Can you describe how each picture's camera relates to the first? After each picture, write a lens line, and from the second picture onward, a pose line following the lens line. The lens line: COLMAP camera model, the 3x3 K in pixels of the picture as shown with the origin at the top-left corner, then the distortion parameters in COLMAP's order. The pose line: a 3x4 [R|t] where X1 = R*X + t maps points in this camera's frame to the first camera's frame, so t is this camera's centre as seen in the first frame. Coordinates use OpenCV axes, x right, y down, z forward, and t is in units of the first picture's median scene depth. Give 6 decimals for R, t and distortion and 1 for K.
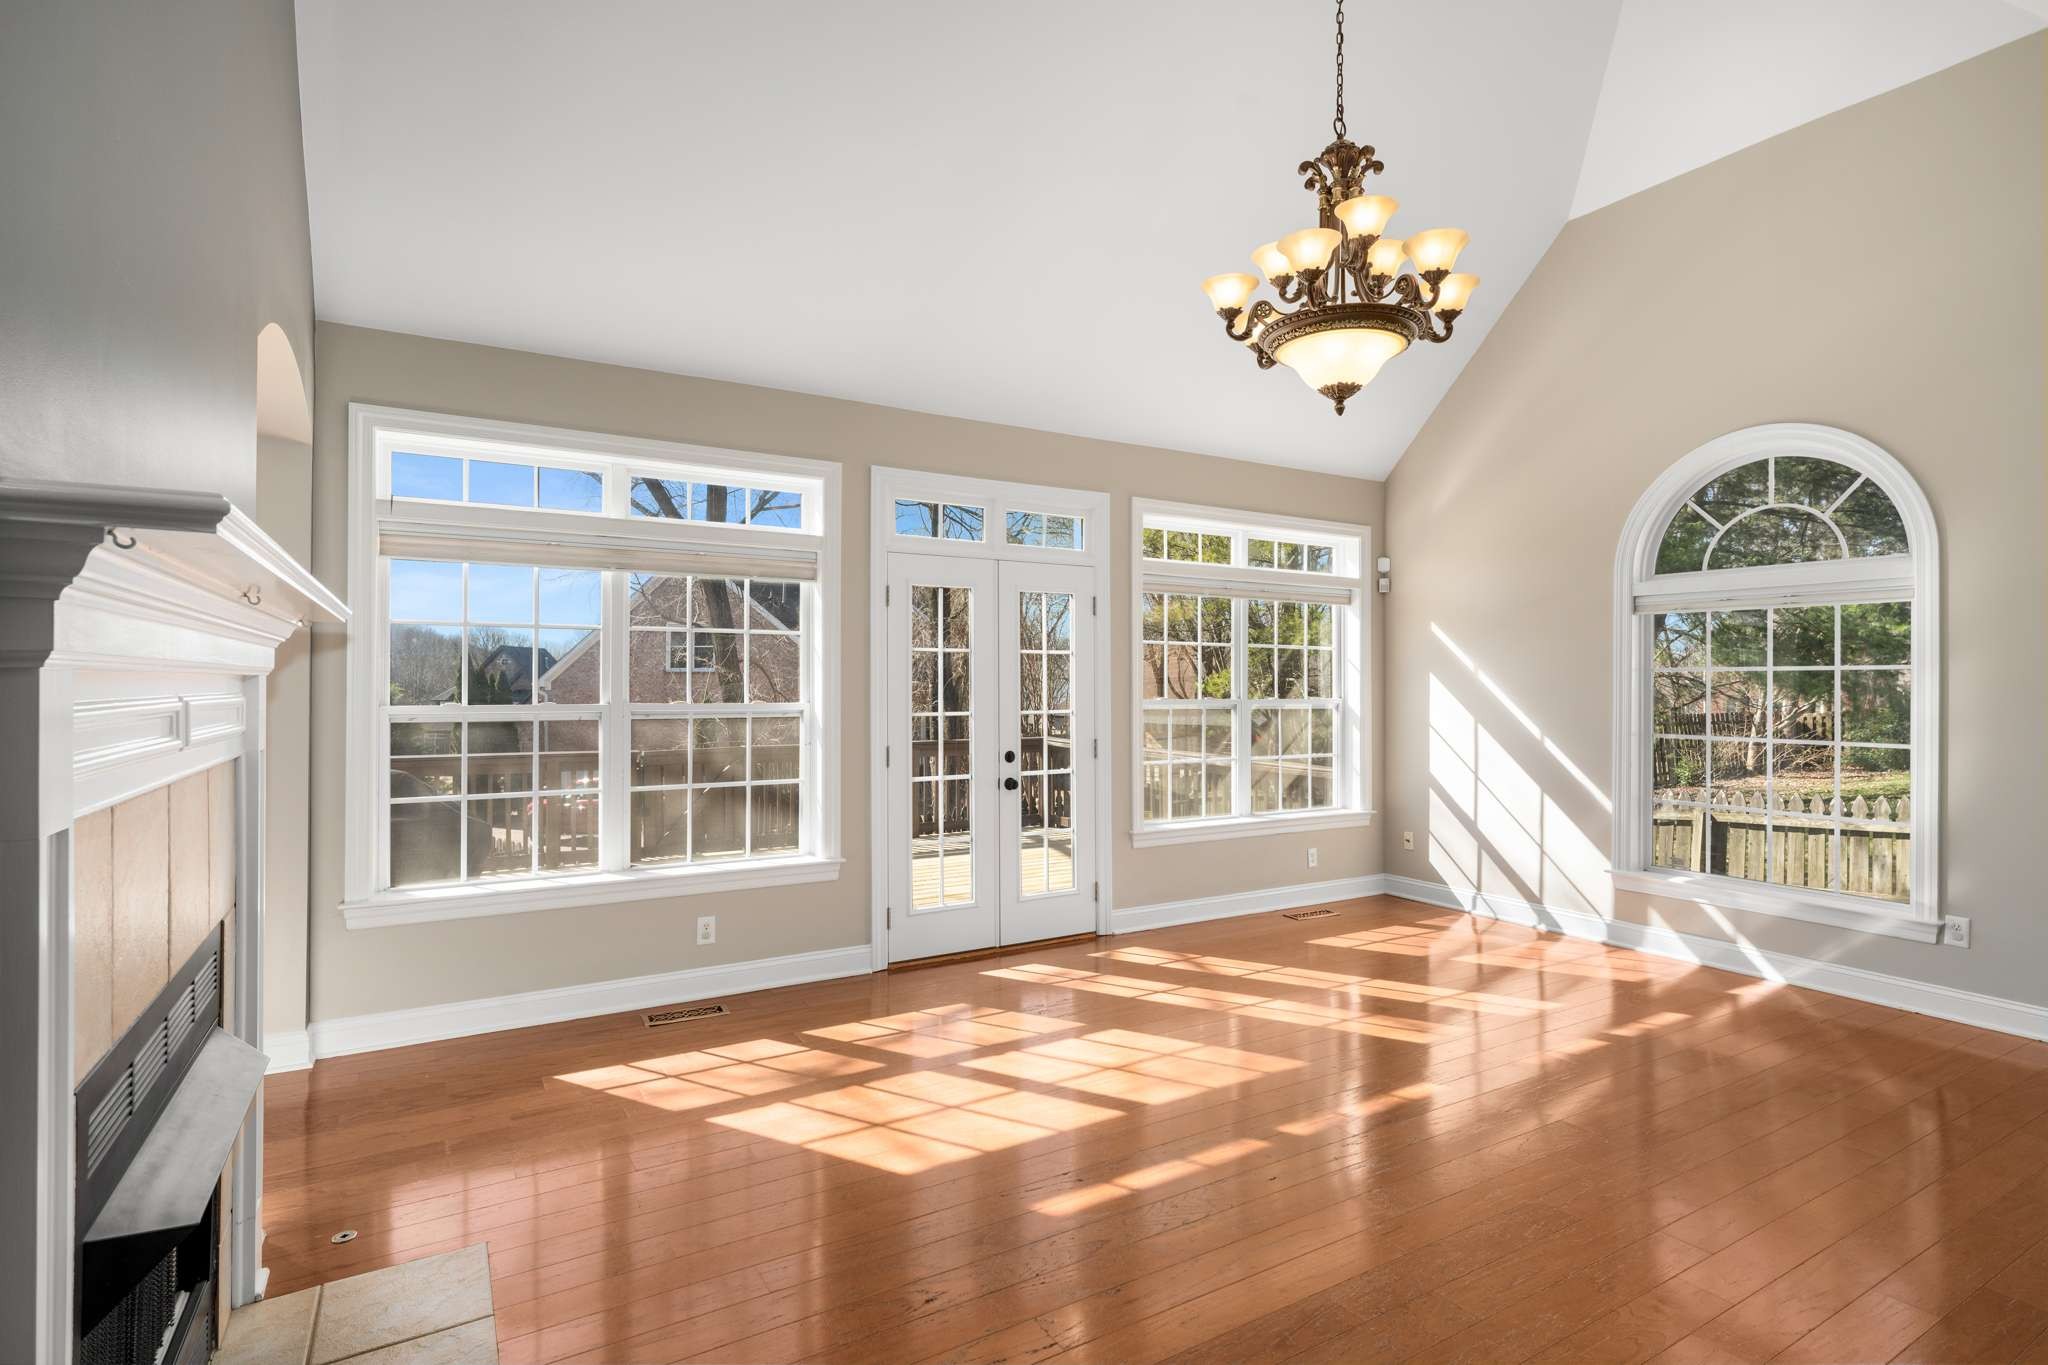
lens RADIAL K [[995.9, 0, 1012.6], [0, 995.9, 681.4], [0, 0, 1]] dist [-0.000354, 0.000060]
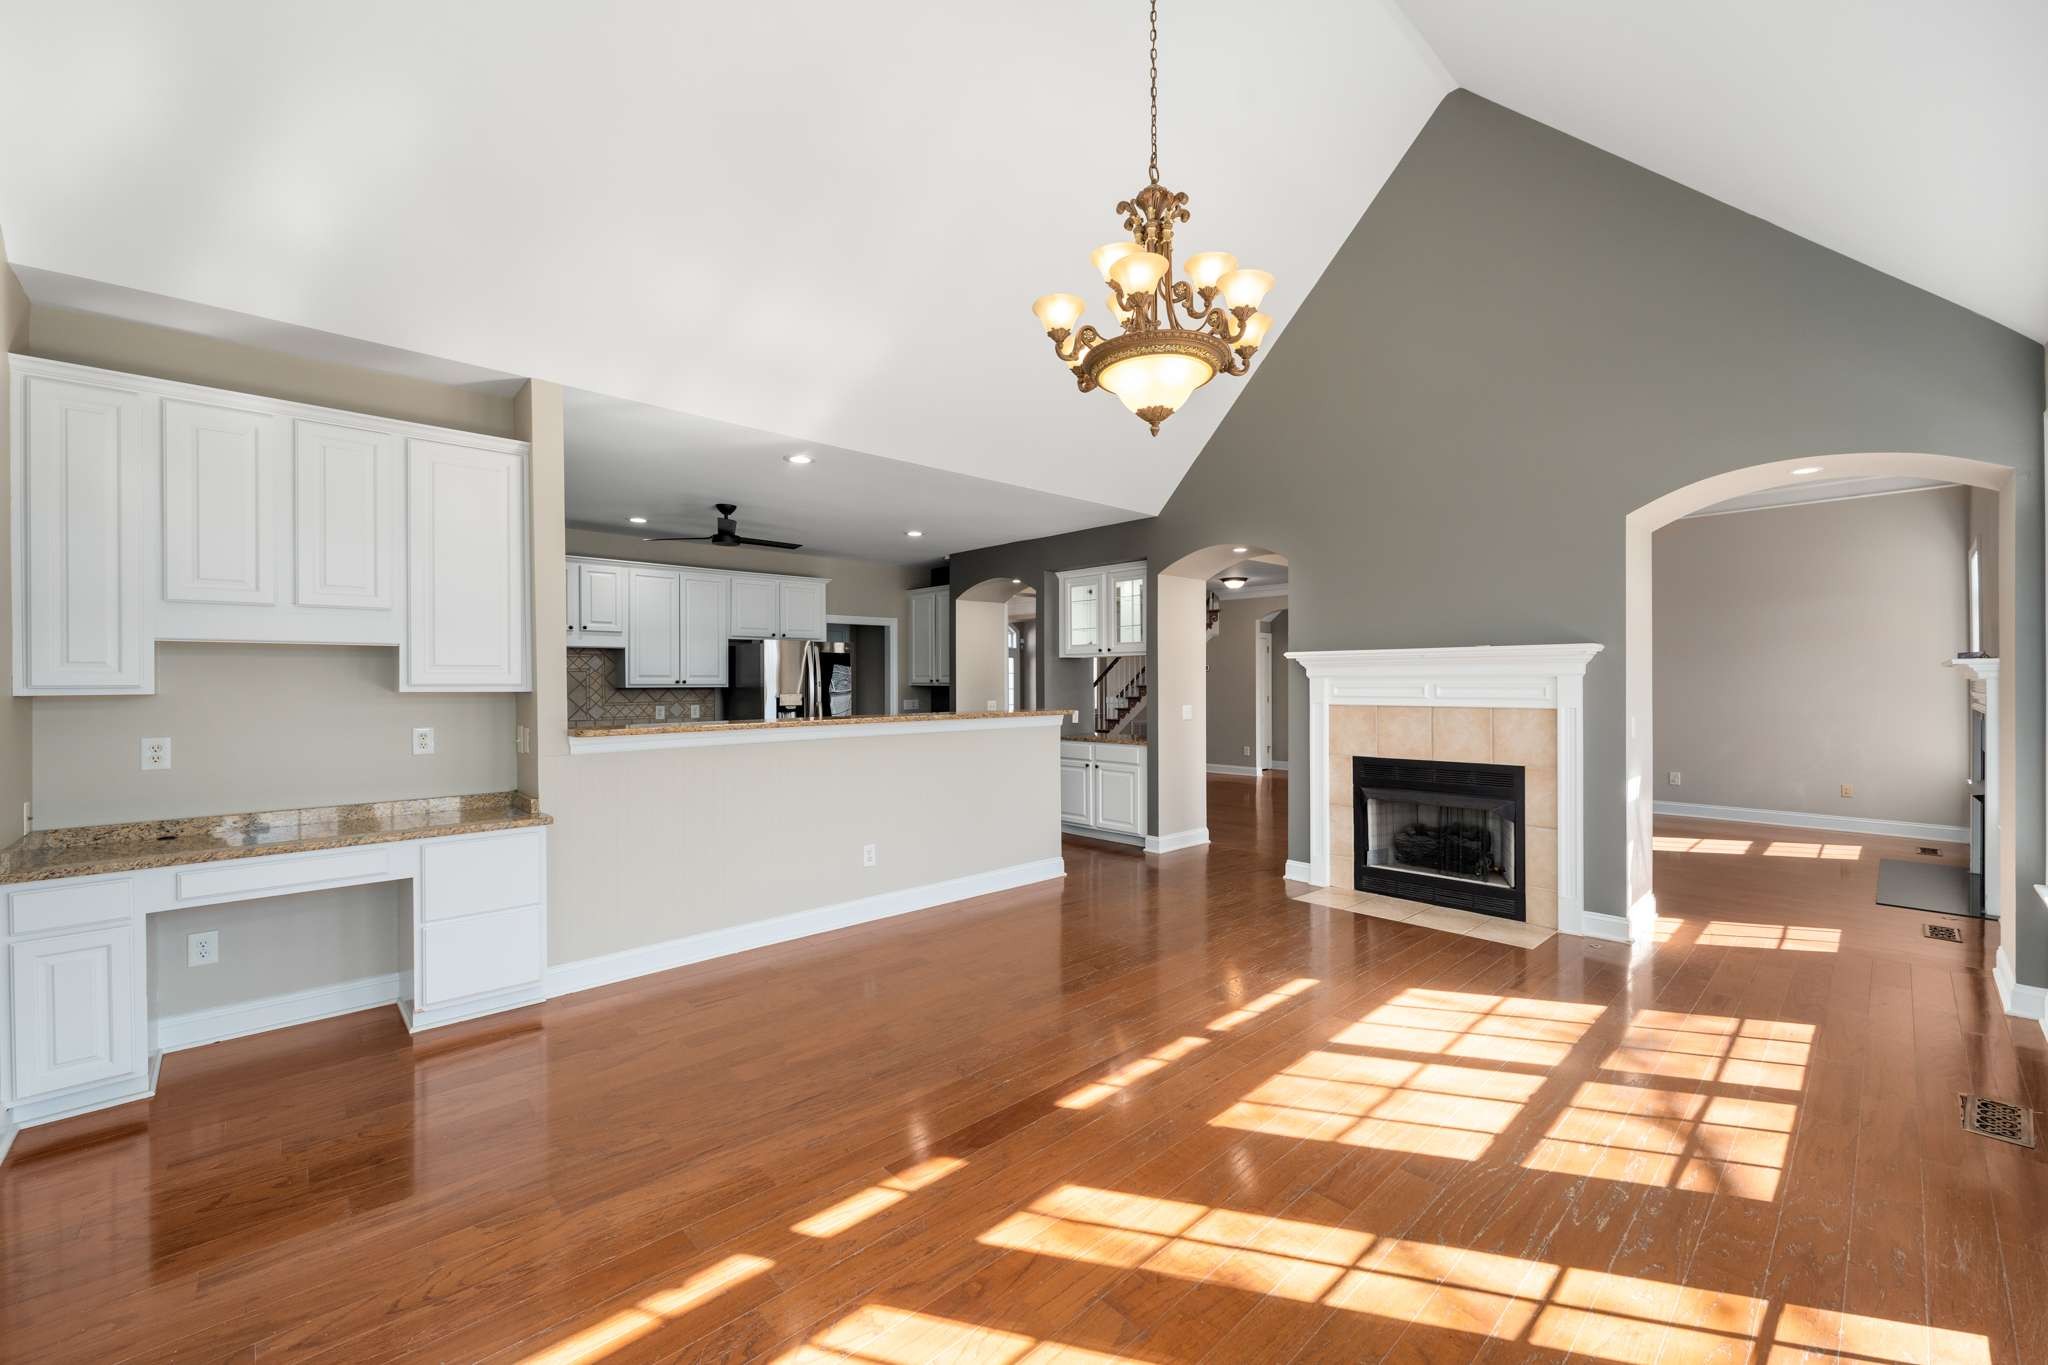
lens RADIAL K [[819.2, 0, 1025.9], [0, 819.2, 679.6], [0, 0, 1]] dist [0.002630, 0.000428]
pose [[-0.974688, -0.000348, -0.223570, 0.451749], [0.000370, 0.999995, -0.003172, 0.003687], [0.223570, -0.003174, -0.974683, 1.233610]]
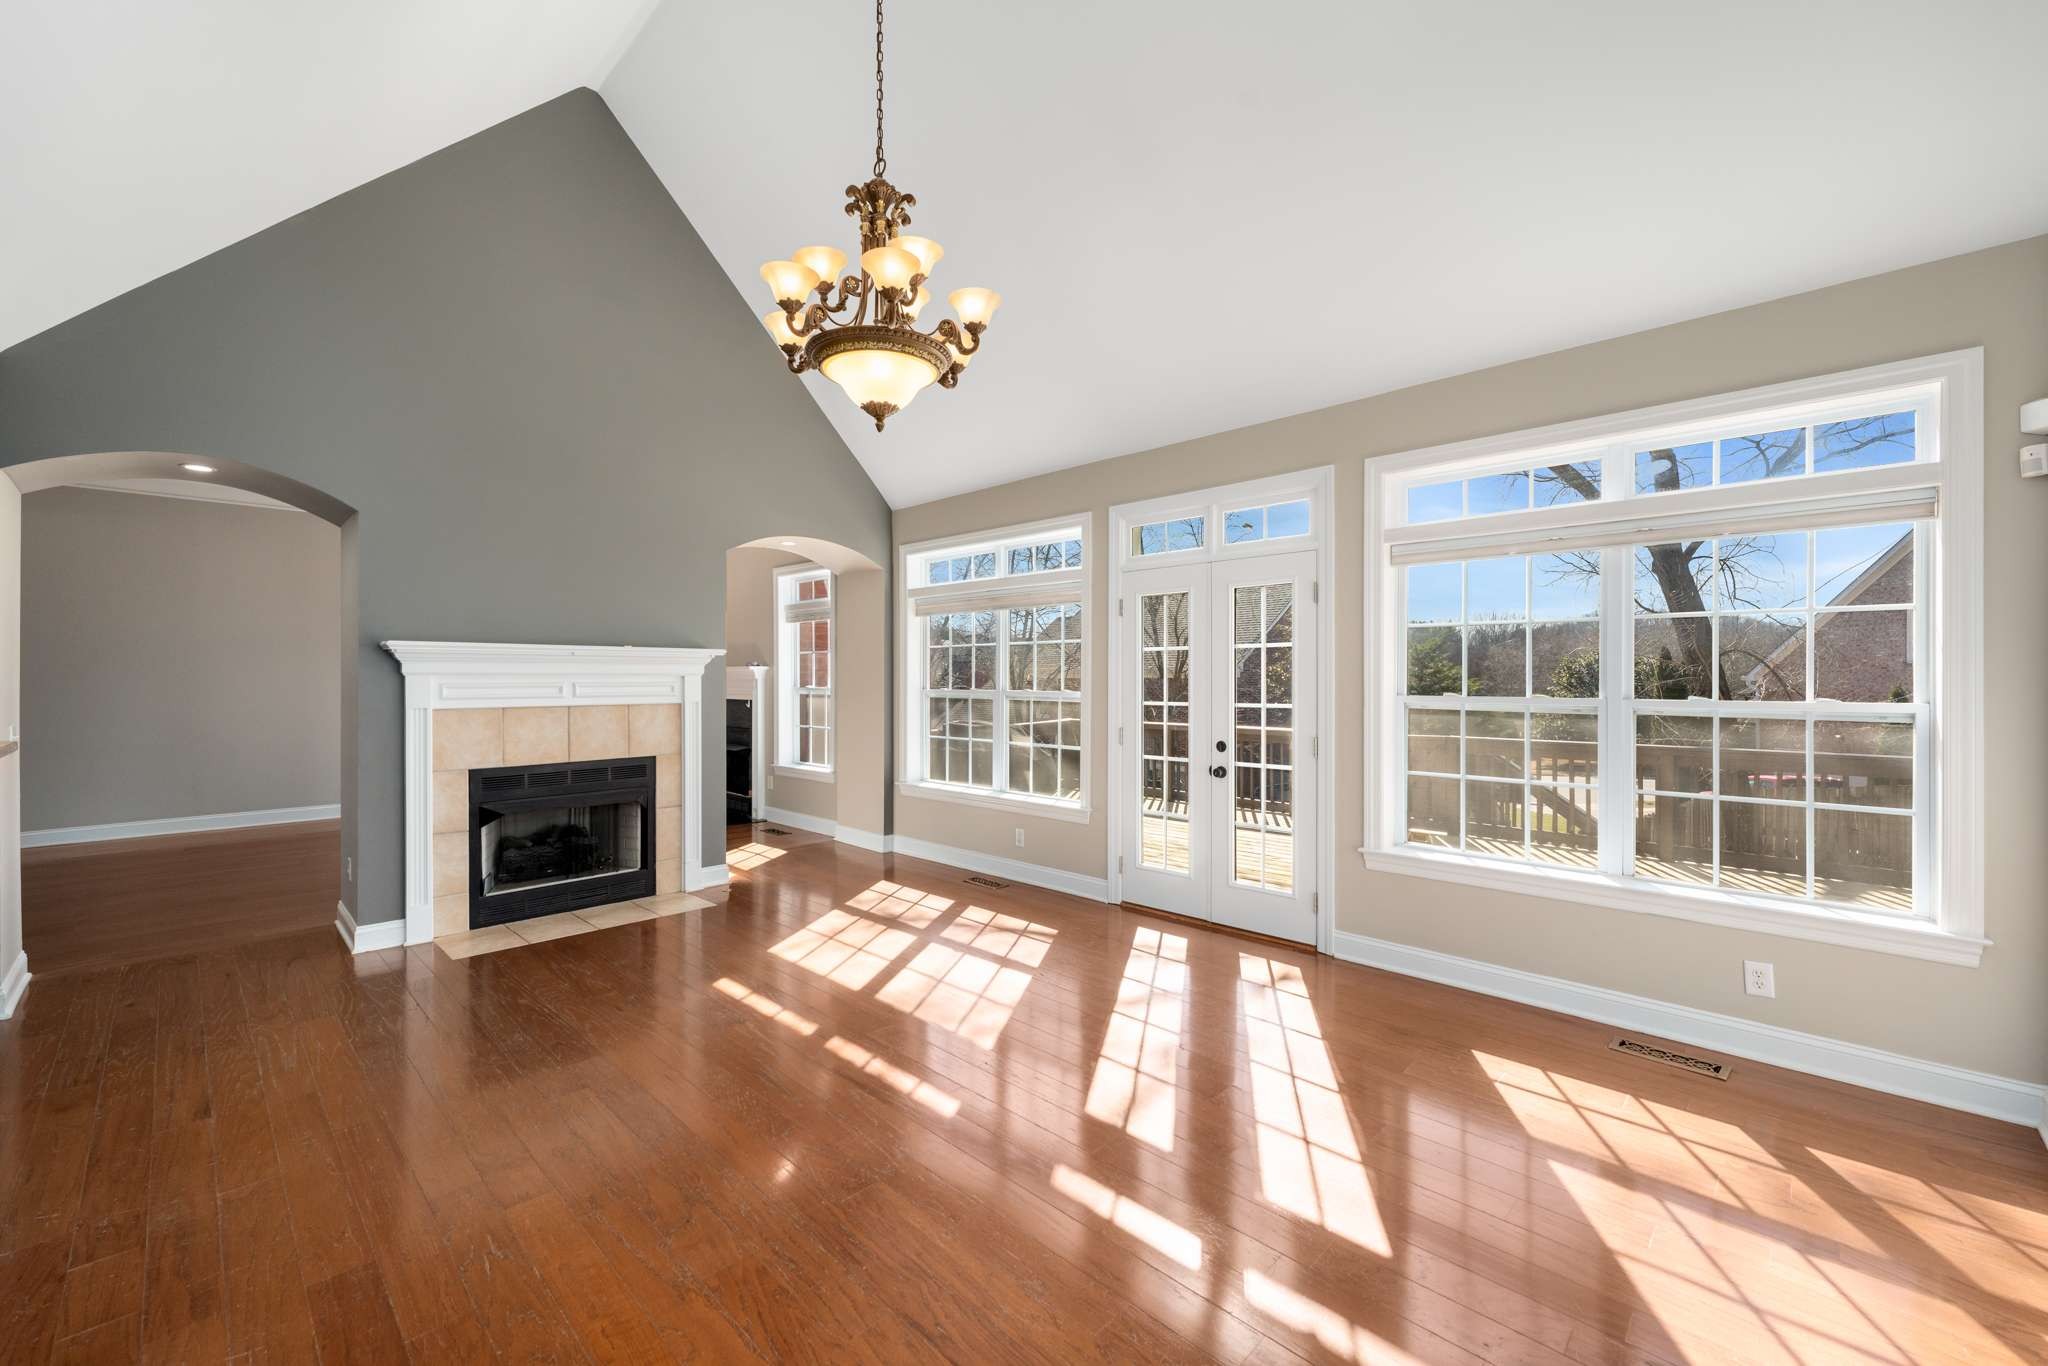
lens RADIAL K [[819.2, 0, 1025.9], [0, 819.2, 680.1], [0, 0, 1]] dist [0.002630, 0.000428]
pose [[0.271410, -0.000268, -0.962464, 0.833556], [0.003033, 0.999995, 0.000577, 0.004147], [0.962459, -0.003076, 0.271410, 0.602952]]
